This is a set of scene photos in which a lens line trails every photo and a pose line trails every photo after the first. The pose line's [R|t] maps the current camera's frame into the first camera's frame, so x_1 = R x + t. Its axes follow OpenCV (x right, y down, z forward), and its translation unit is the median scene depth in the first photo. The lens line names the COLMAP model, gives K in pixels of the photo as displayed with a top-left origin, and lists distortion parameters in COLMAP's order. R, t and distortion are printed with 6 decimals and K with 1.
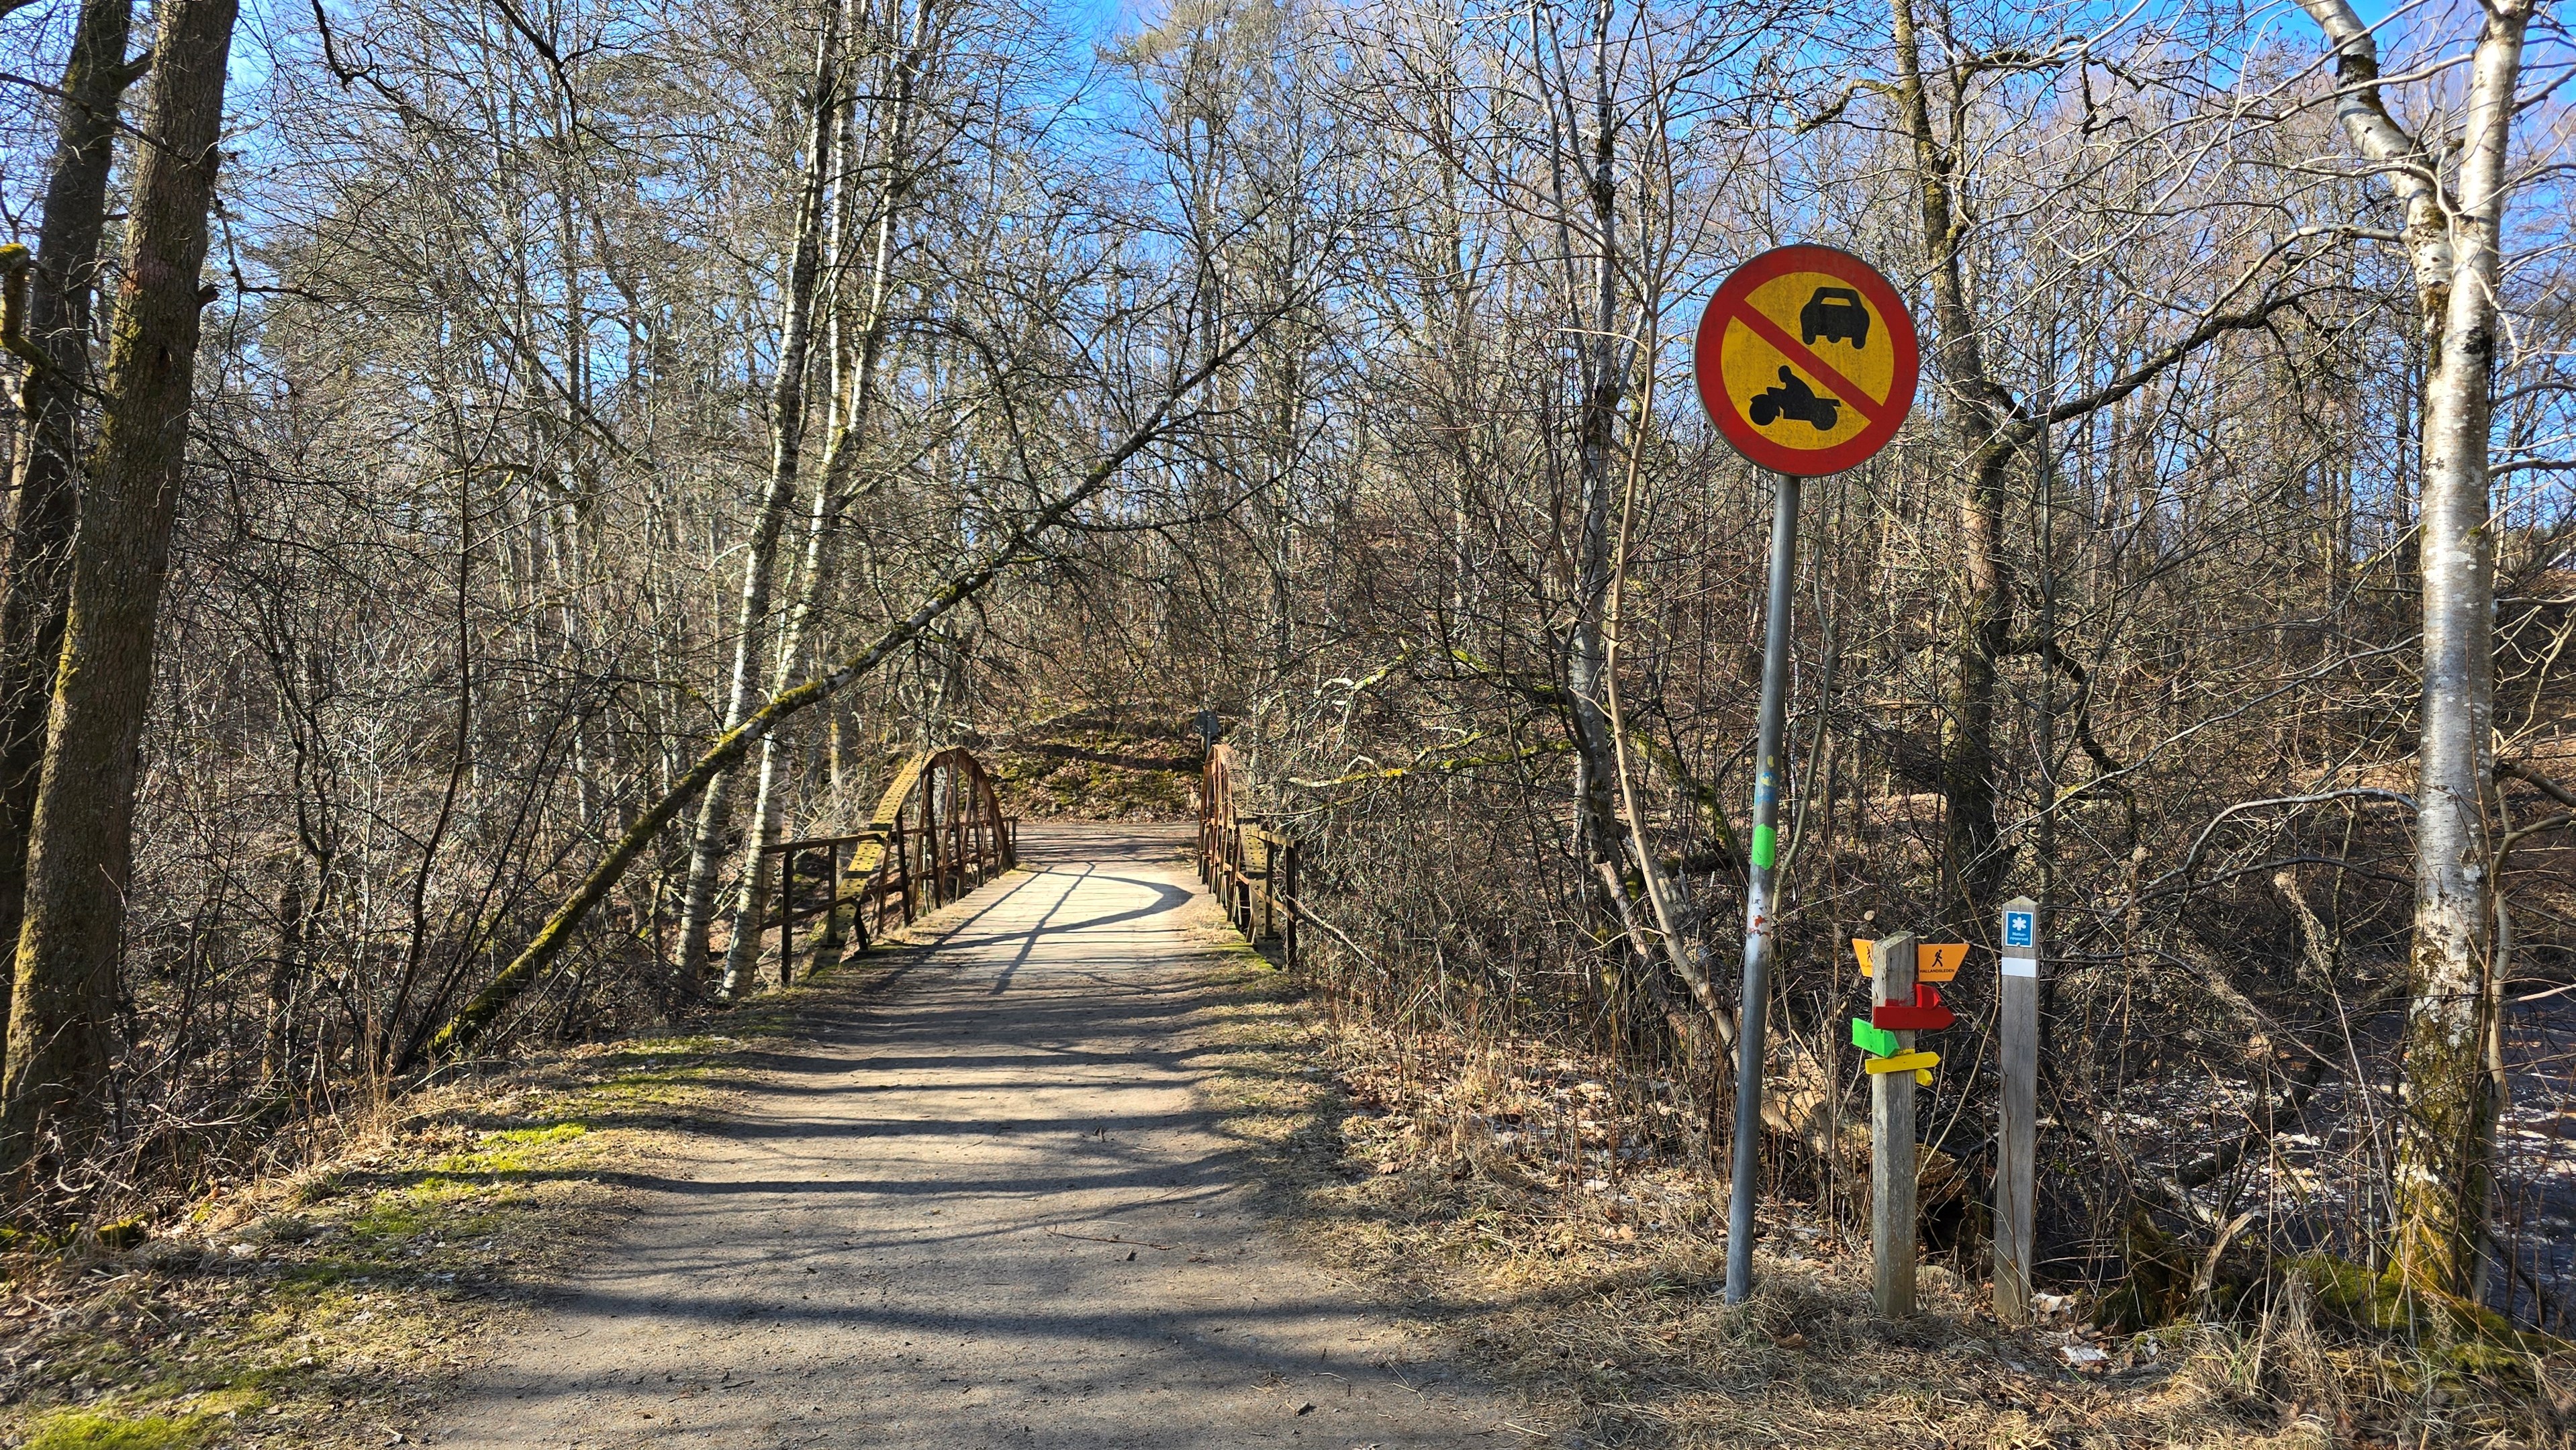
lens RADIAL K [[1668.9, 0, 1297.5], [0, 1668.9, 745.9], [0, 0, 1]] dist [0.016836, -0.017930]
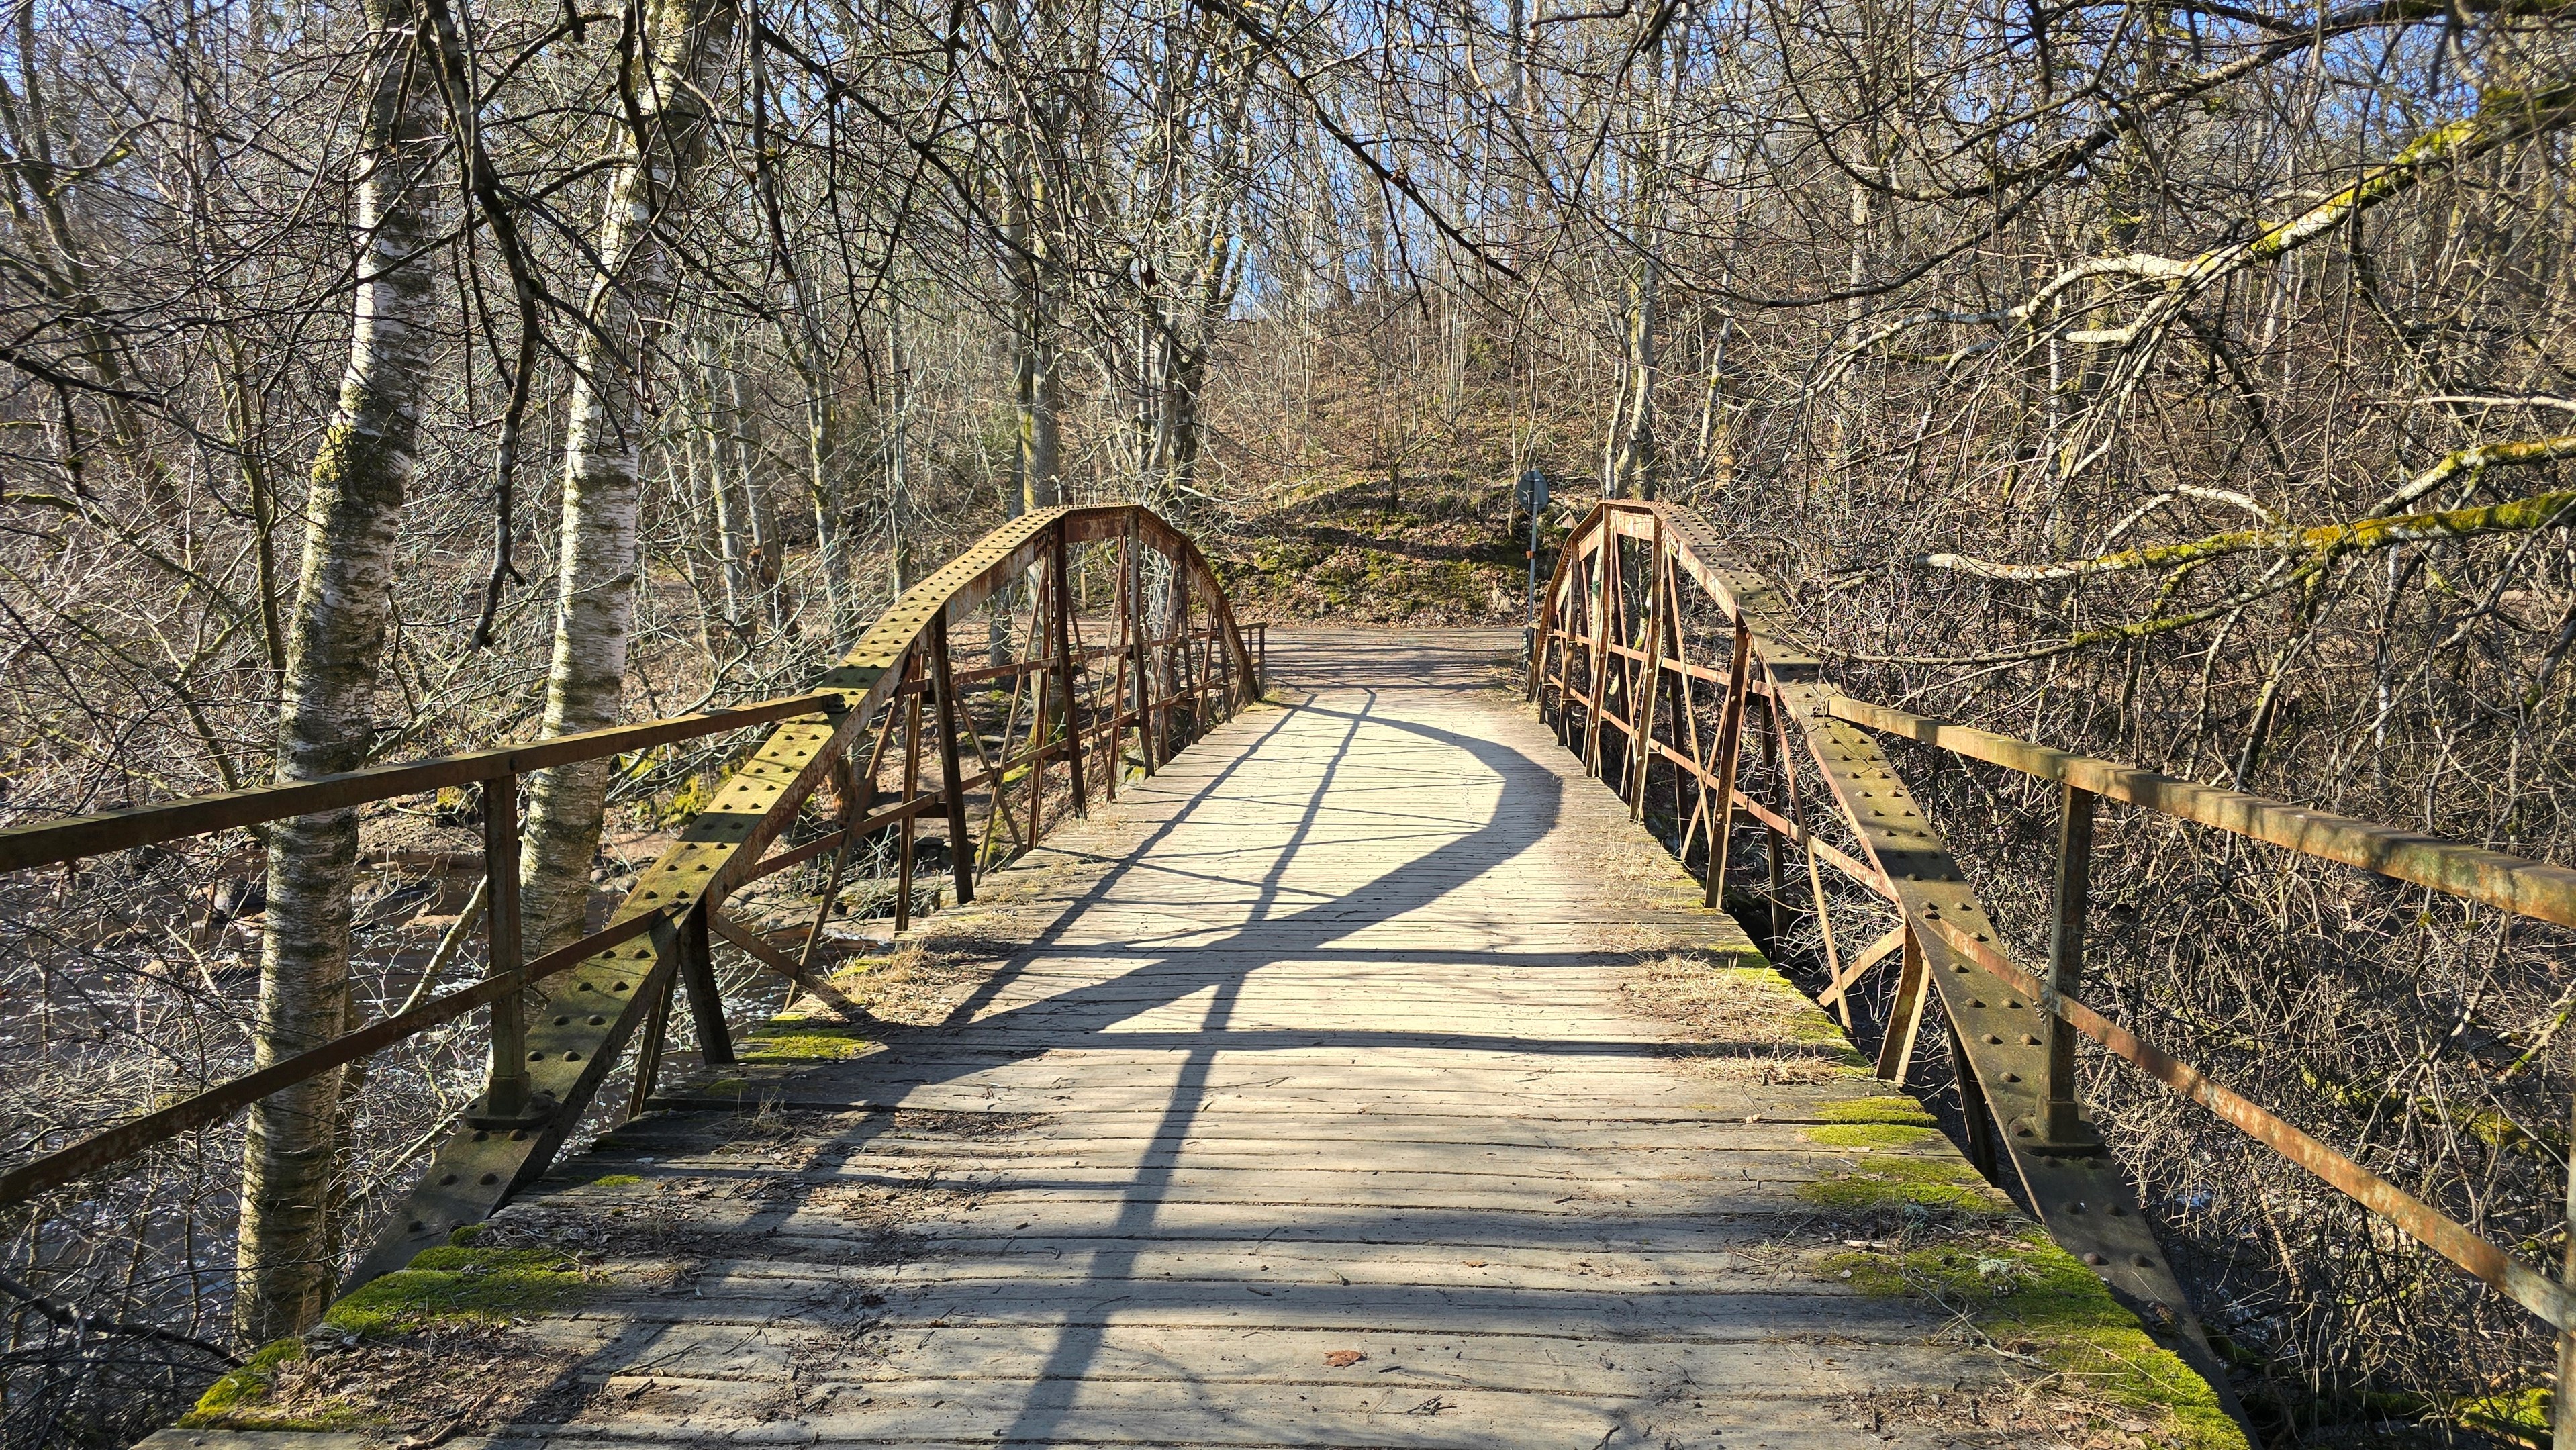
lens RADIAL K [[1668.9, 0, 1303.1], [0, 1668.9, 748.3], [0, 0, 1]] dist [0.016836, -0.017930]
pose [[0.987284, 0.022492, -0.157367, -0.040546], [-0.002899, 0.992323, 0.123642, 0.008000], [0.158940, -0.121613, 0.979770, 0.307097]]
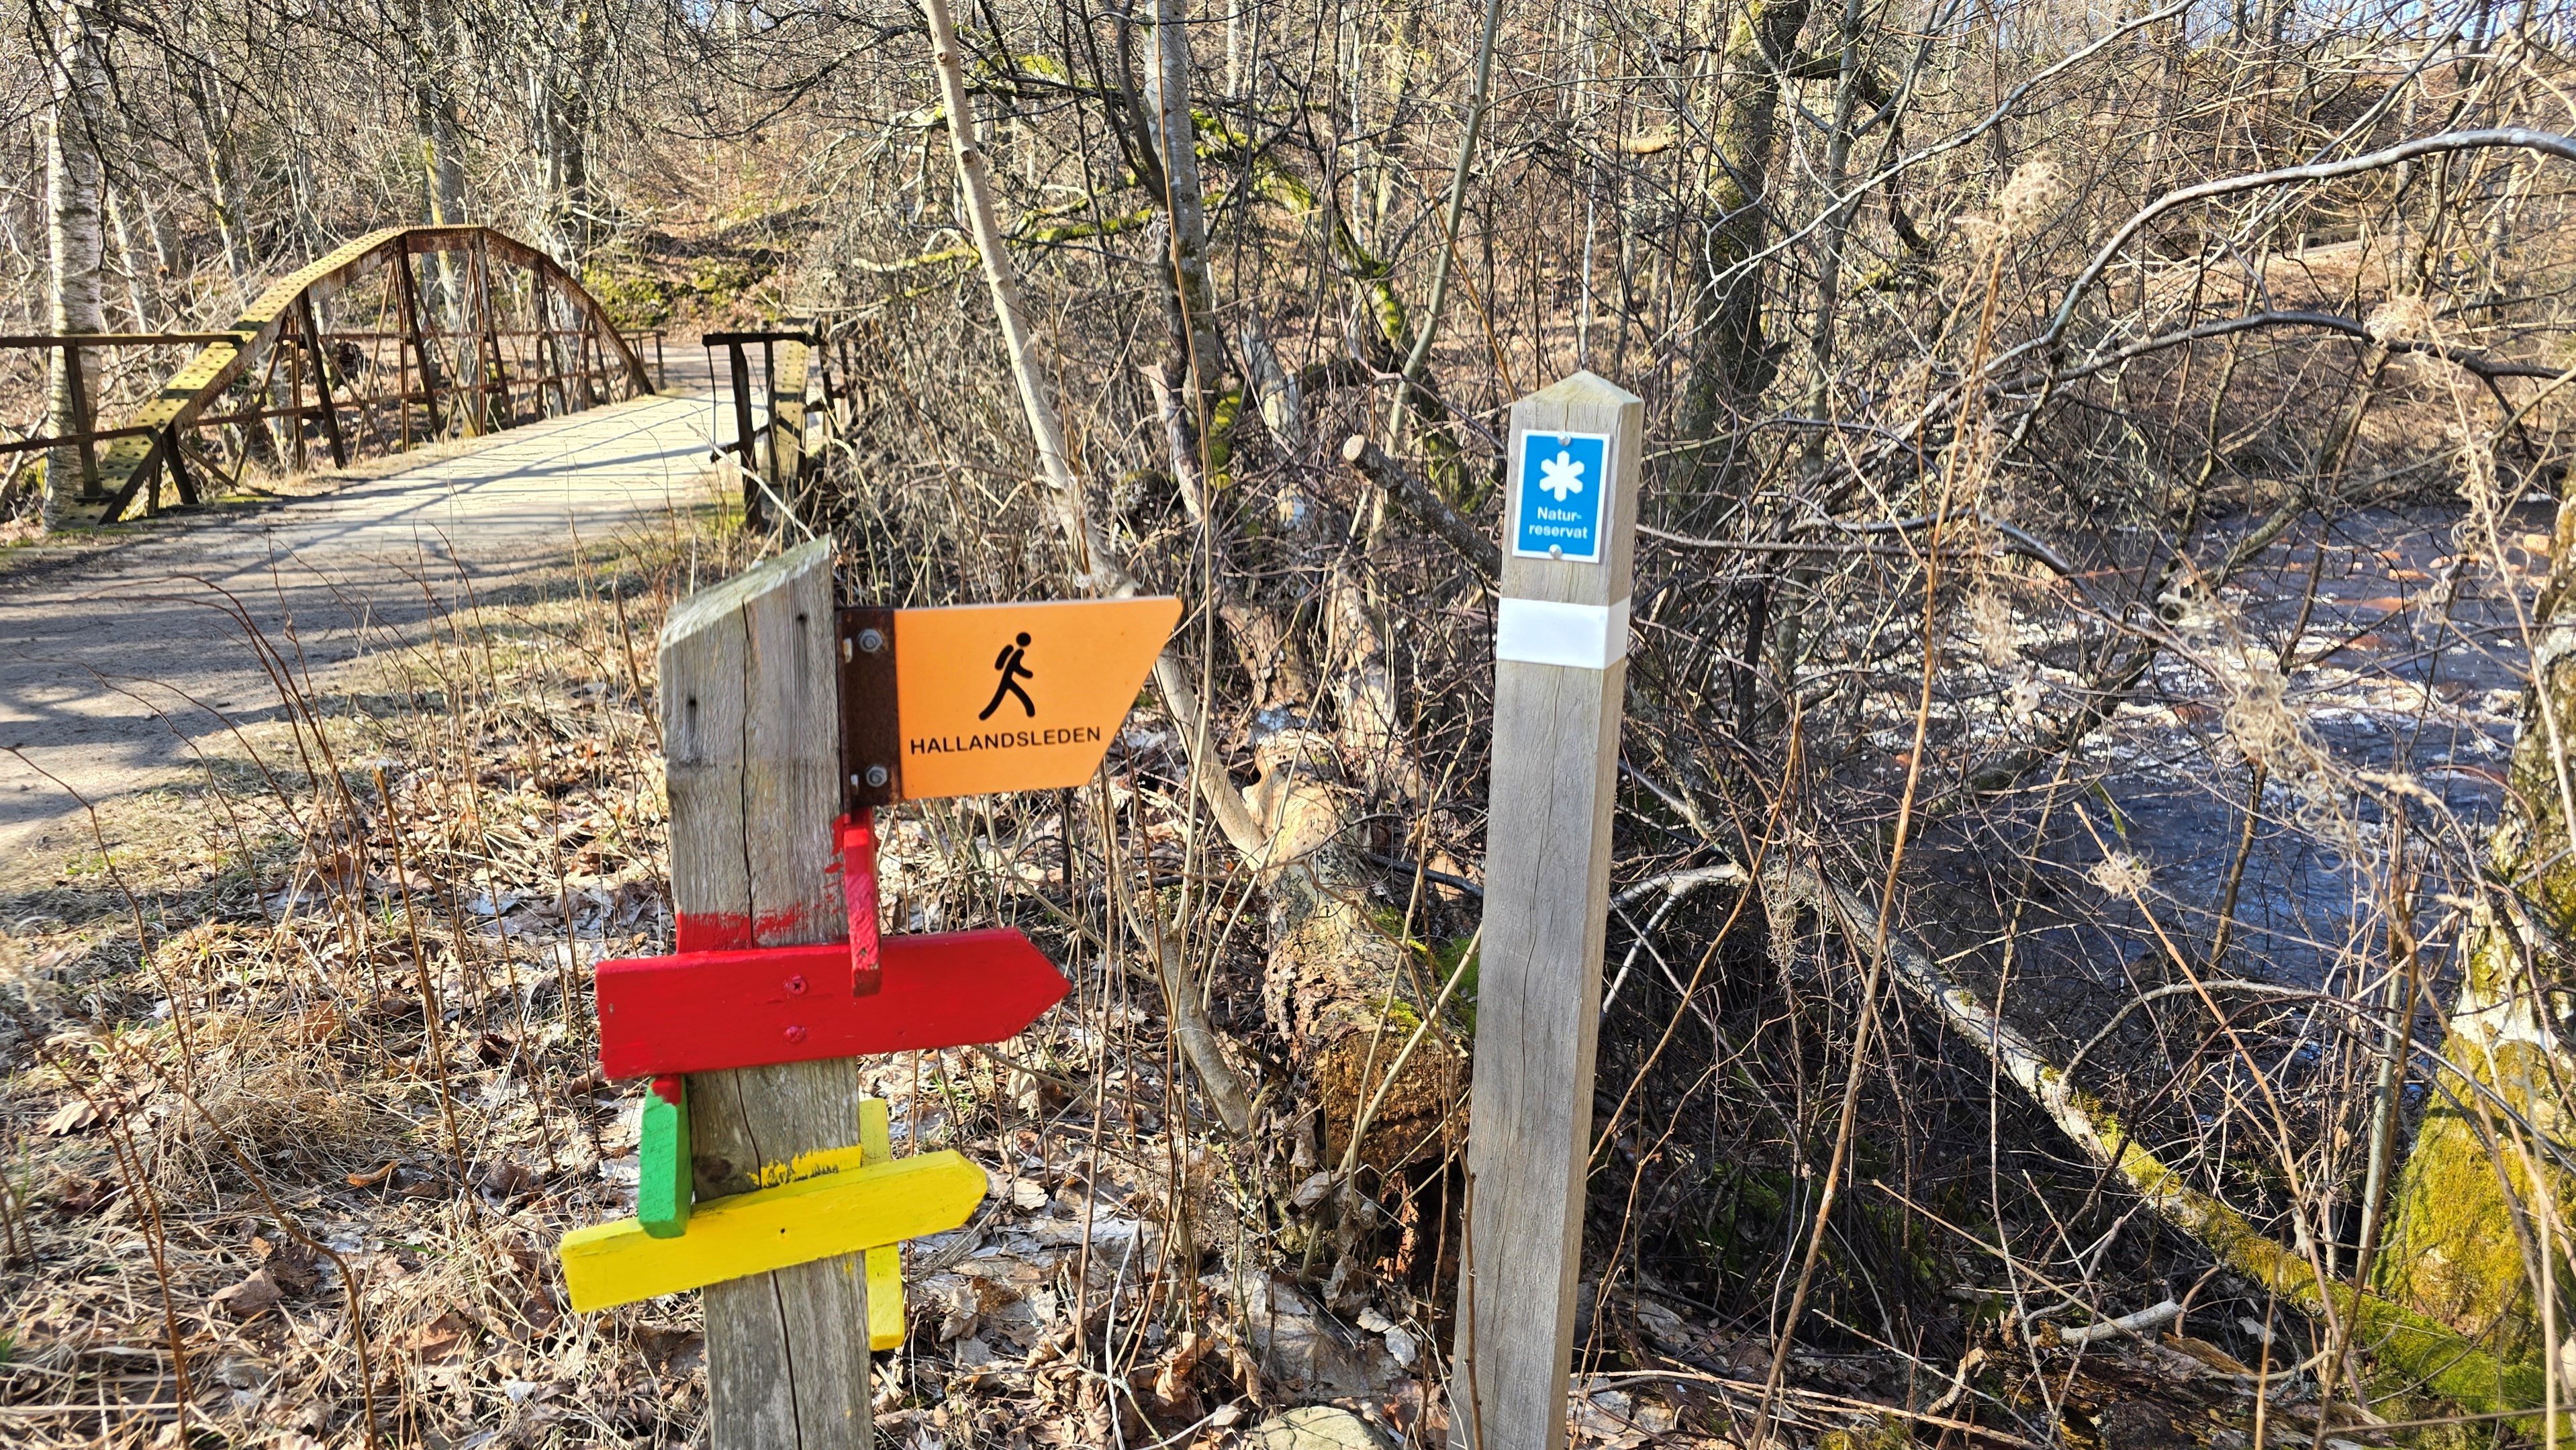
lens RADIAL K [[1668.9, 0, 1288.0], [0, 1668.9, 735.6], [0, 0, 1]] dist [0.016836, -0.017930]
pose [[0.994604, -0.025341, 0.100606, 0.054615], [-0.002752, 0.962925, 0.269757, 0.011372], [-0.103712, -0.268578, 0.957658, 0.112283]]
